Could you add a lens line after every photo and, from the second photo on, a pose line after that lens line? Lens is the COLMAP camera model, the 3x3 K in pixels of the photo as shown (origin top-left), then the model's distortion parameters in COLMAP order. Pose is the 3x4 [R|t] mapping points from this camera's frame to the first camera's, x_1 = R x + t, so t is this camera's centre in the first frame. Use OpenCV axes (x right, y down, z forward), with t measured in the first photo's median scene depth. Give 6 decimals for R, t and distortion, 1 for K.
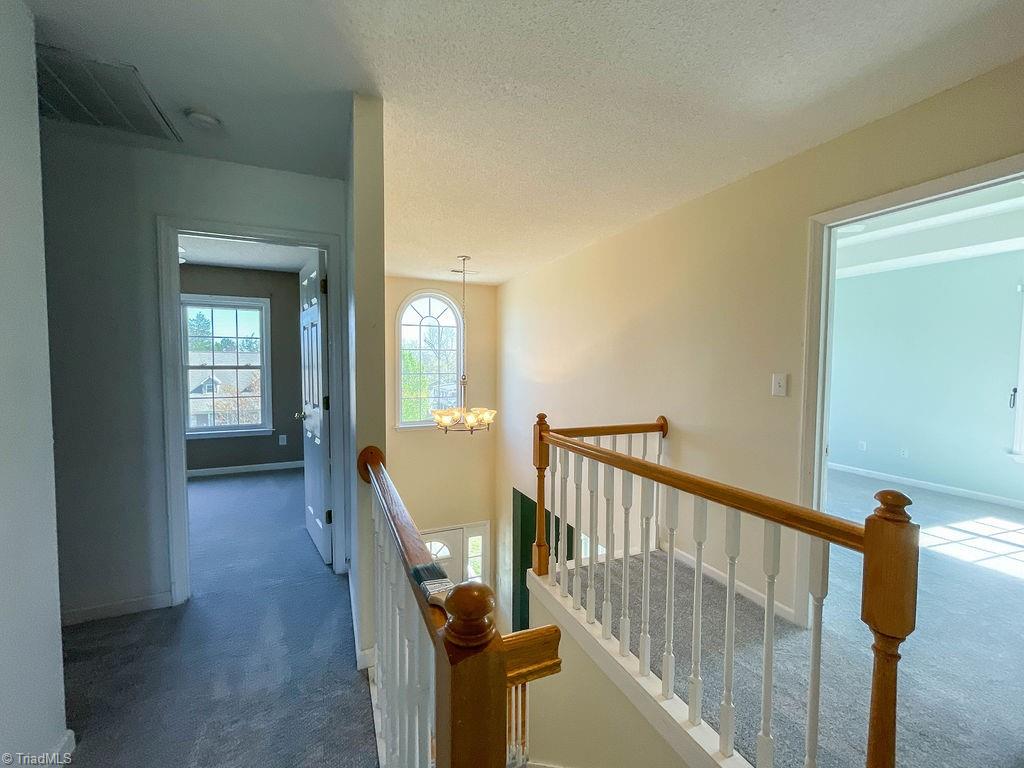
lens RADIAL K [[417.0, 0, 512.0], [0, 417.0, 384.0], [0, 0, 1]] dist [-0.001411, -0.000270]
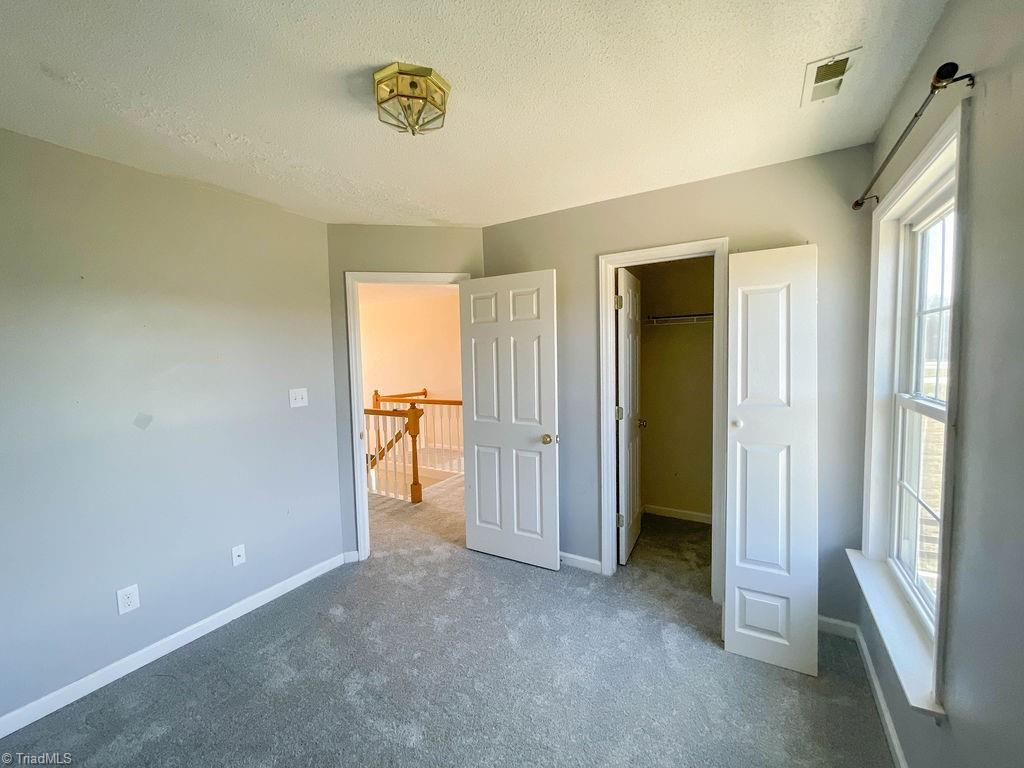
lens RADIAL K [[417.0, 0, 512.0], [0, 417.0, 384.0], [0, 0, 1]] dist [-0.001411, -0.000270]
pose [[0.820903, -0.059129, 0.567999, -0.620951], [0.053997, 0.998206, 0.025876, 0.019317], [-0.568510, 0.009429, 0.822623, -1.328006]]
